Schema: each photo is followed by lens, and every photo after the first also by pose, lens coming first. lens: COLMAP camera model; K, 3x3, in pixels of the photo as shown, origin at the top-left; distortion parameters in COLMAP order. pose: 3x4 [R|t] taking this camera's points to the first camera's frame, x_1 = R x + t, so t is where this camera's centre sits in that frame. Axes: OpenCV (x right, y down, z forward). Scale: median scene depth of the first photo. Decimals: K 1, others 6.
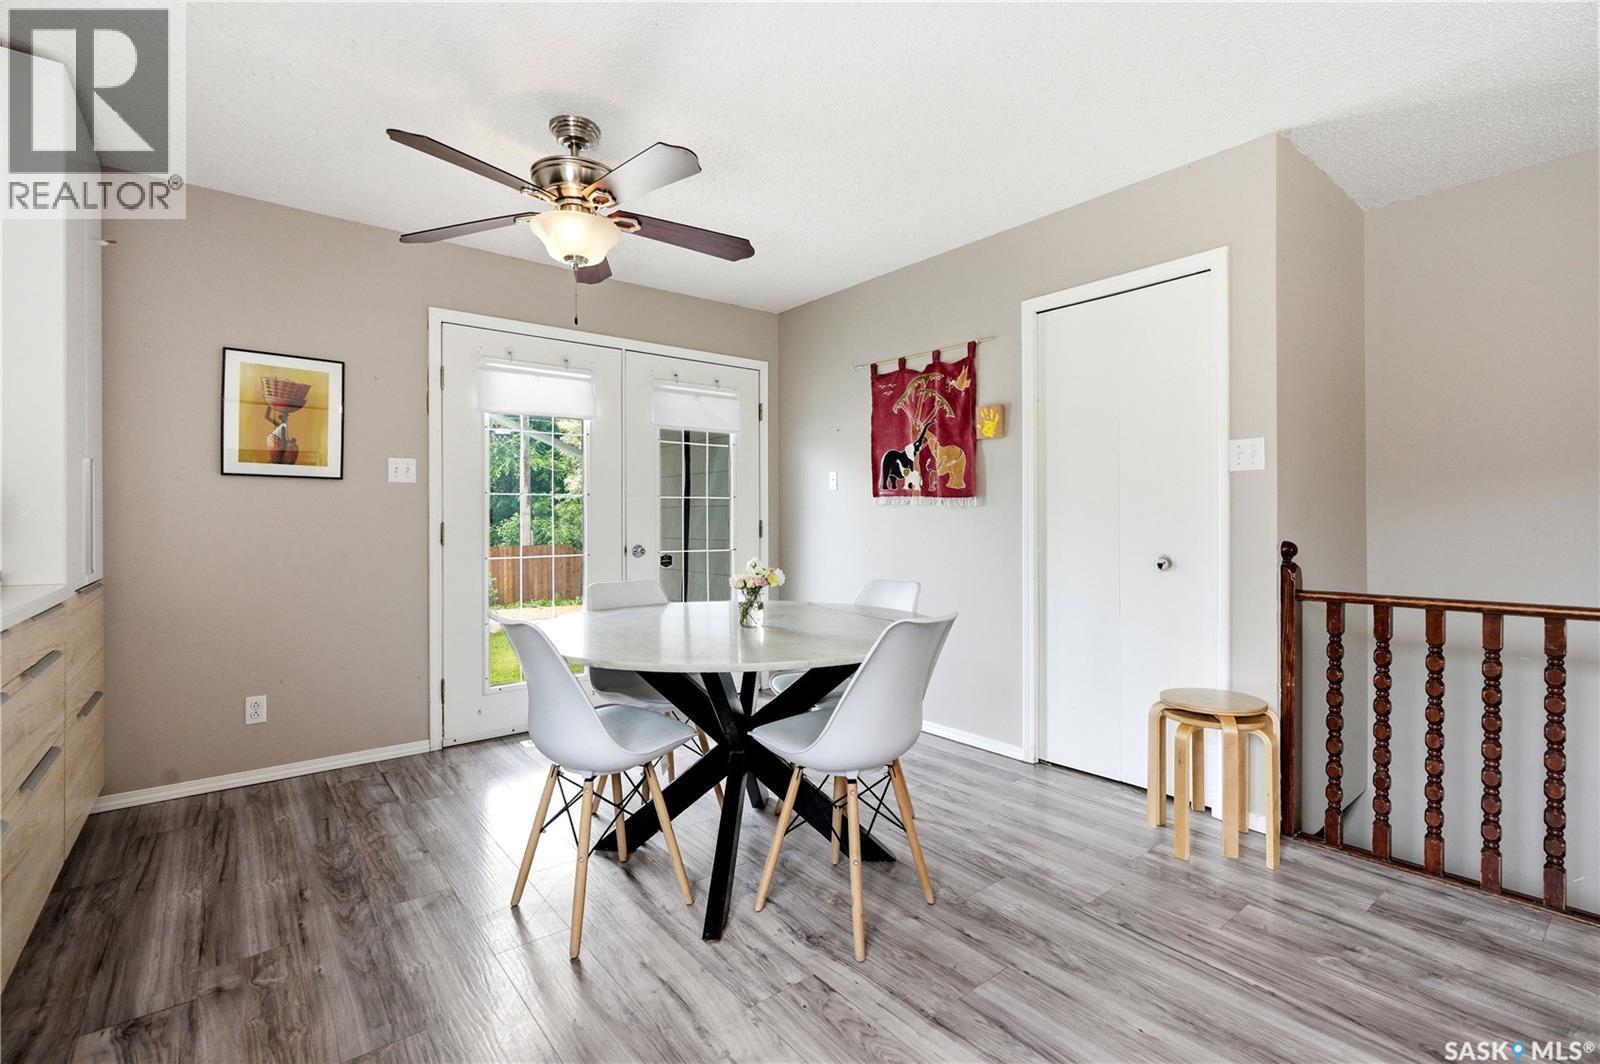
lens RADIAL K [[728.1, 0, 801.0], [0, 728.1, 519.8], [0, 0, 1]] dist [0.002367, 0.000389]
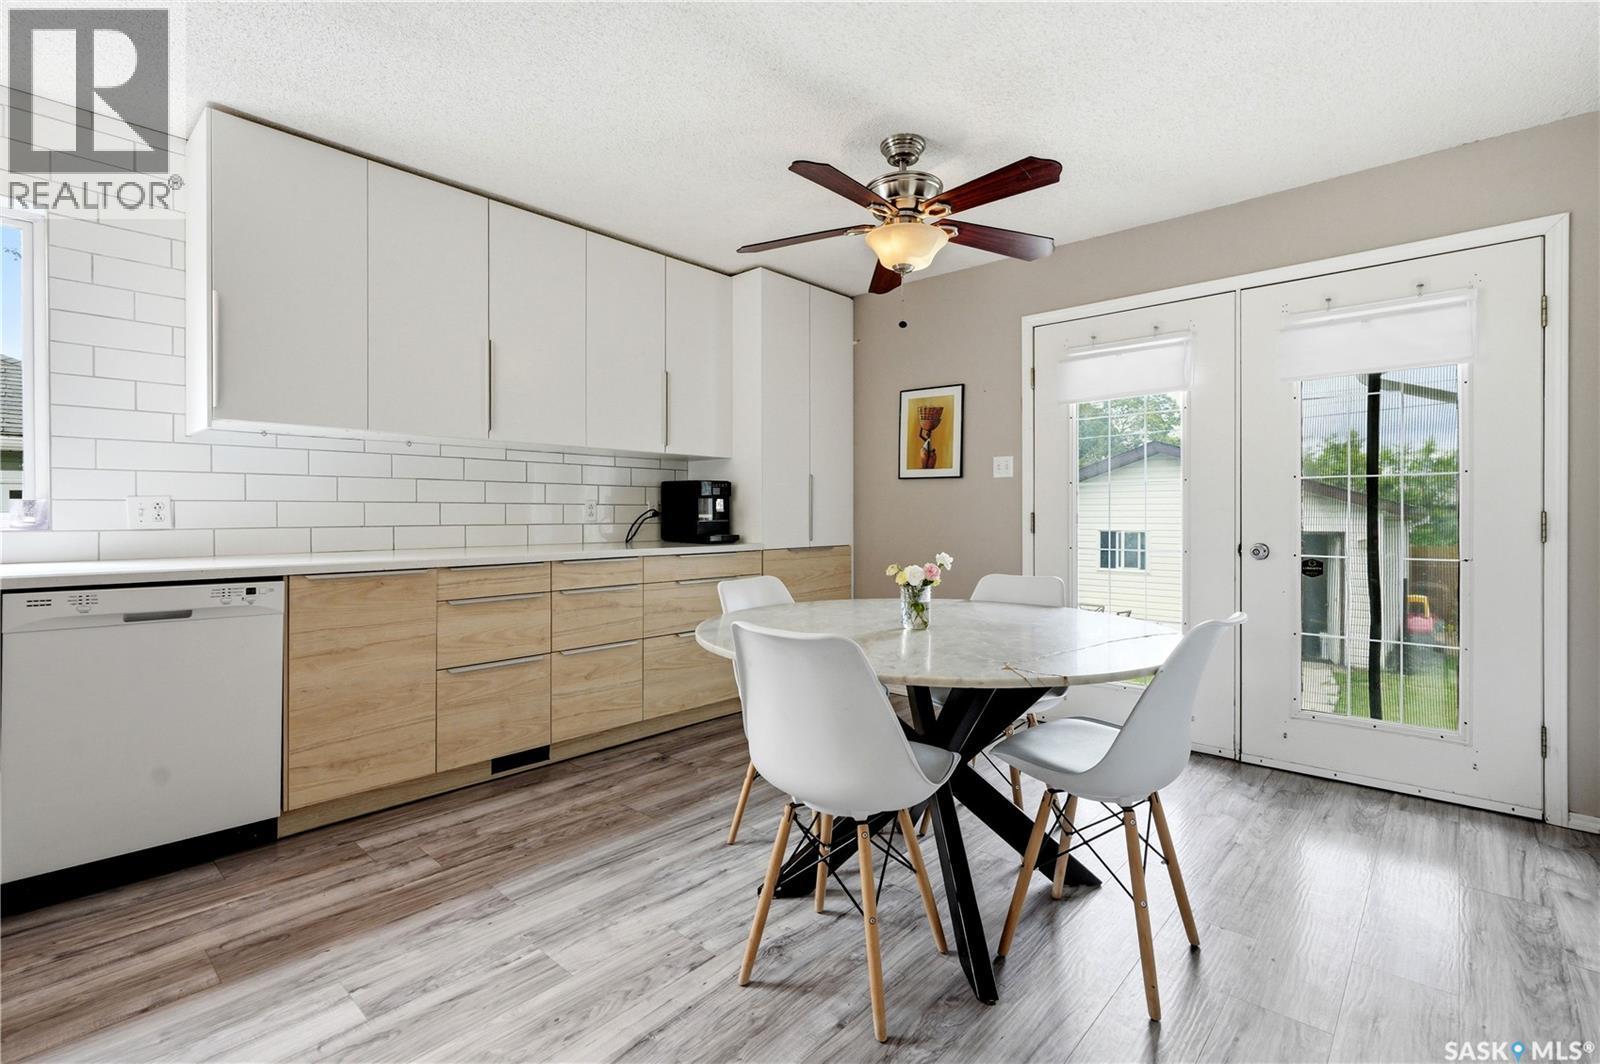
lens RADIAL K [[728.1, 0, 801.0], [0, 728.1, 519.8], [0, 0, 1]] dist [0.002367, 0.000389]
pose [[0.161437, 0.014240, -0.986780, 0.588600], [-0.000571, 0.999897, 0.014336, -0.000365], [0.986883, -0.001751, 0.161429, 0.542671]]
